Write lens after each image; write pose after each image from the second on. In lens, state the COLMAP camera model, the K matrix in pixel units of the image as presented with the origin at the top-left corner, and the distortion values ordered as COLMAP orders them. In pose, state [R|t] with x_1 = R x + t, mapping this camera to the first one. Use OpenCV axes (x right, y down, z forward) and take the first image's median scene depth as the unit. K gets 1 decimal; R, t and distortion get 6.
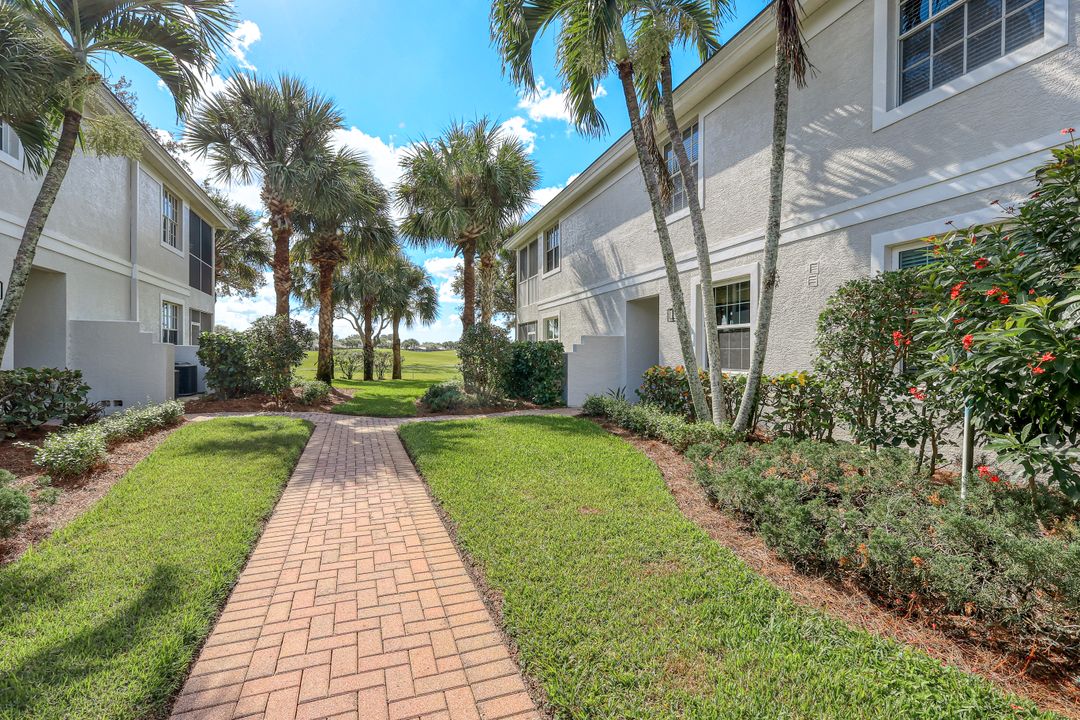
lens RADIAL K [[479.4, 0, 544.1], [0, 479.4, 357.3], [0, 0, 1]] dist [0.003604, 0.000079]
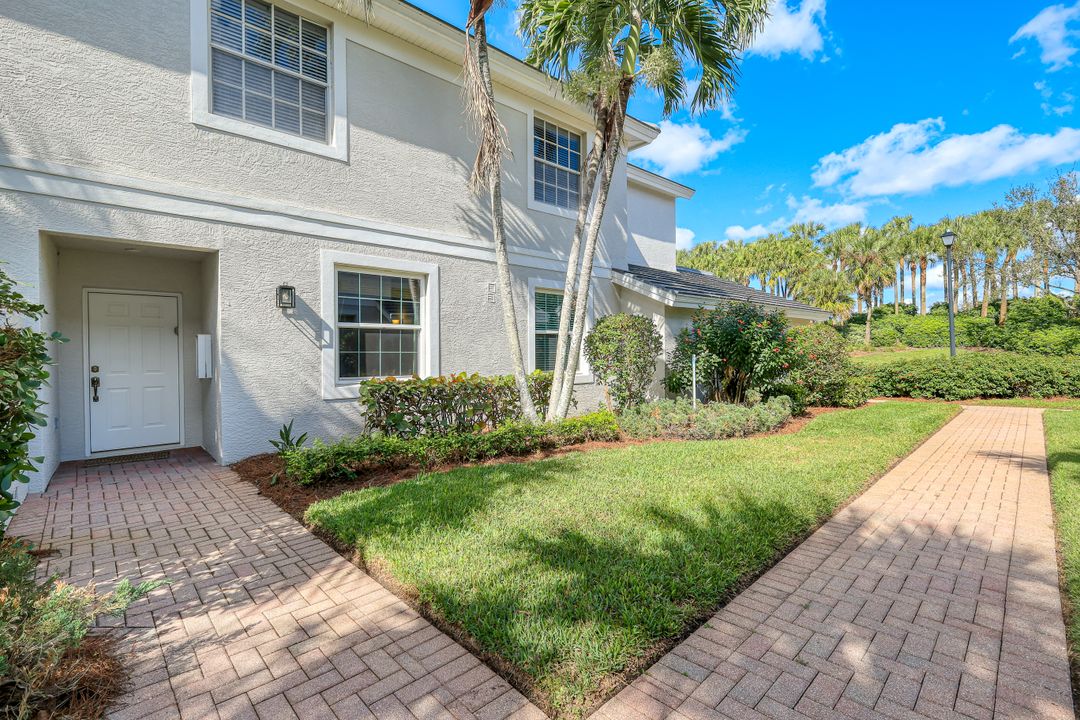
lens RADIAL K [[479.4, 0, 544.1], [0, 479.4, 357.3], [0, 0, 1]] dist [0.003604, 0.000079]
pose [[-0.399142, 0.001726, 0.916888, -0.507207], [0.024648, 0.999657, 0.008848, -0.011124], [-0.916558, 0.026131, -0.399048, 1.131606]]
